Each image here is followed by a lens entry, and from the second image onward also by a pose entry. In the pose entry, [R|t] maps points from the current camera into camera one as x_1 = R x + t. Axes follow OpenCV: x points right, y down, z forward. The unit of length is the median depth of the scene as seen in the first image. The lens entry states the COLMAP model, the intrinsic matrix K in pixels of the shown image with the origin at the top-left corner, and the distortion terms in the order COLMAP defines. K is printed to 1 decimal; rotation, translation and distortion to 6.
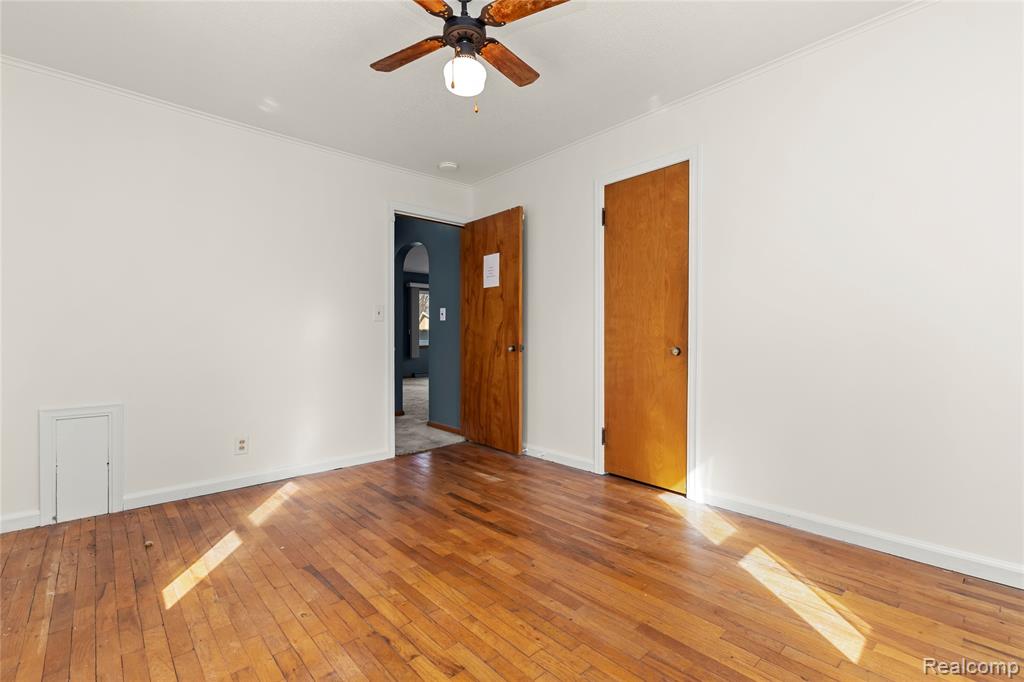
lens RADIAL K [[449.6, 0, 512.9], [0, 449.6, 342.9], [0, 0, 1]] dist [0.020745, -0.001052]
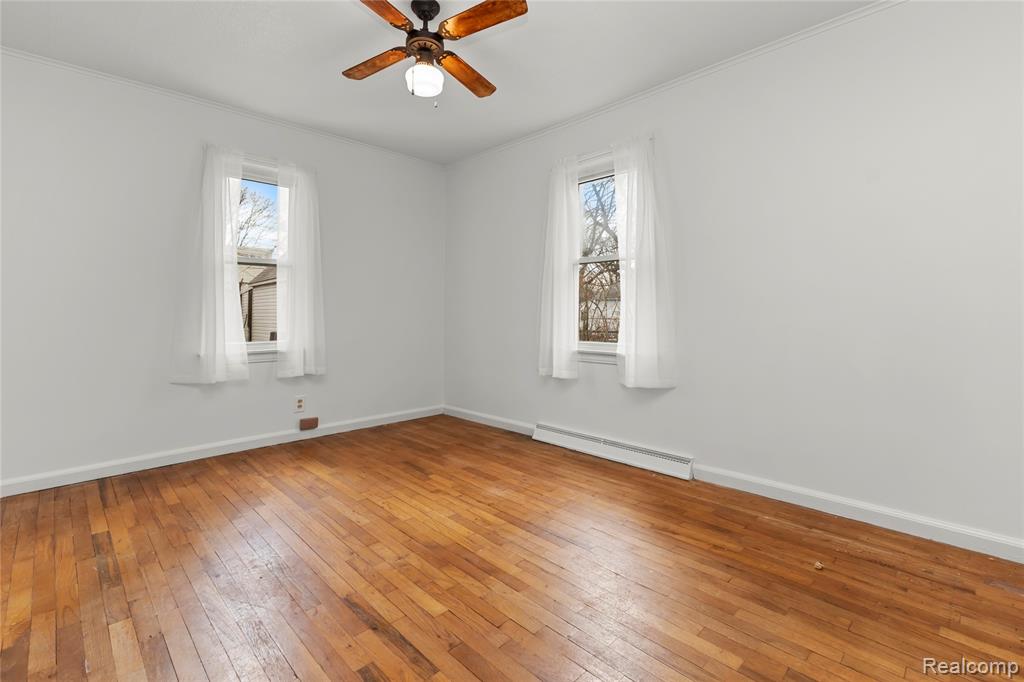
lens RADIAL K [[449.6, 0, 512.9], [0, 449.6, 342.9], [0, 0, 1]] dist [0.020745, -0.001052]
pose [[-0.999385, 0.010344, -0.033504, -0.259597], [0.007622, 0.996733, 0.080401, -0.019712], [0.034226, 0.080096, -0.996199, 1.894093]]
